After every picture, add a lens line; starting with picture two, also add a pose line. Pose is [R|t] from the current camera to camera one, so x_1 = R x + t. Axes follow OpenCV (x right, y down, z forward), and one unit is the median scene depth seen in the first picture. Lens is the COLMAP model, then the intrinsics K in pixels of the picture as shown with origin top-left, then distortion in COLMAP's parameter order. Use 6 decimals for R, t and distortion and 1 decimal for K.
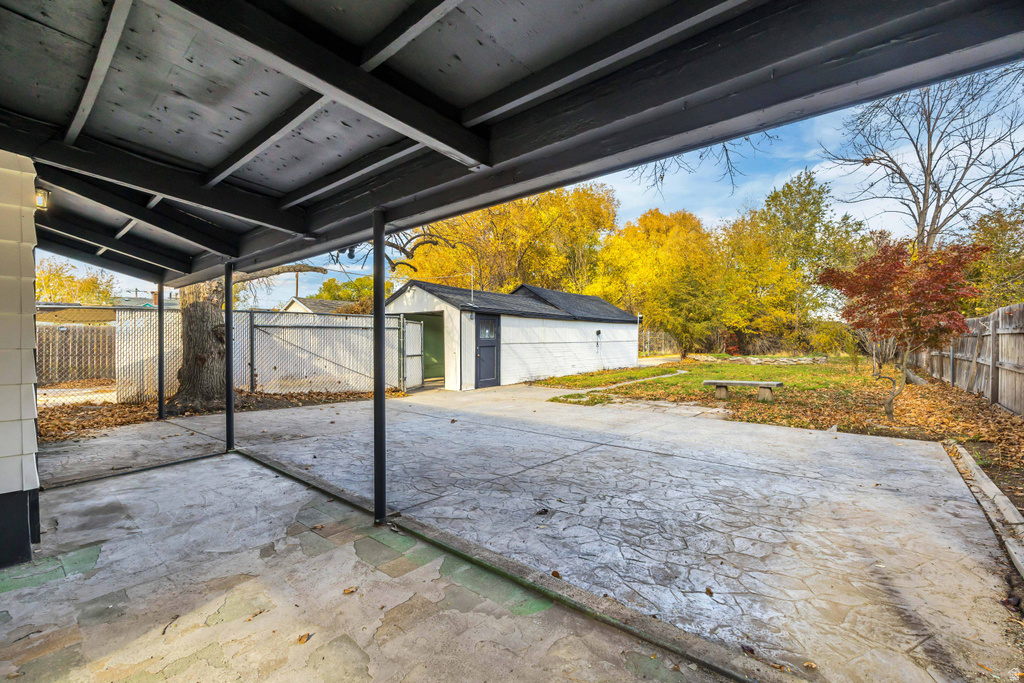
lens RADIAL K [[451.6, 0, 508.1], [0, 451.6, 344.9], [0, 0, 1]] dist [-0.001297, -0.000562]
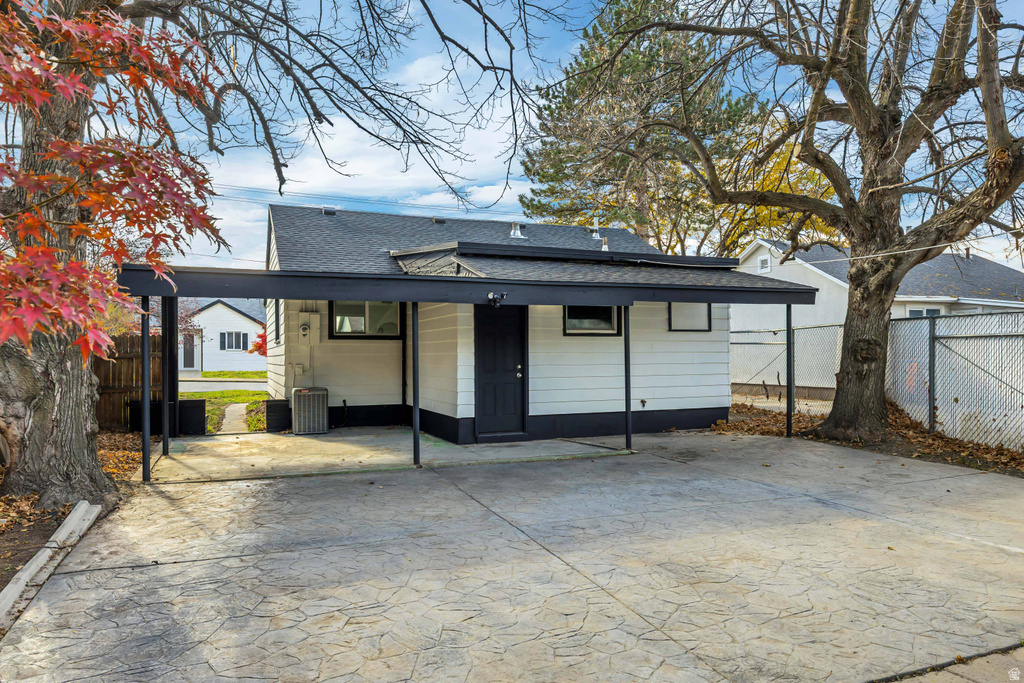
lens RADIAL K [[662.2, 0, 509.8], [0, 662.2, 344.7], [0, 0, 1]] dist [-0.003687, 0.001184]
pose [[-0.466221, -0.005385, -0.884652, 1.208613], [0.002656, 0.999968, -0.007487, -0.045641], [0.884664, -0.005840, -0.466192, 1.622226]]
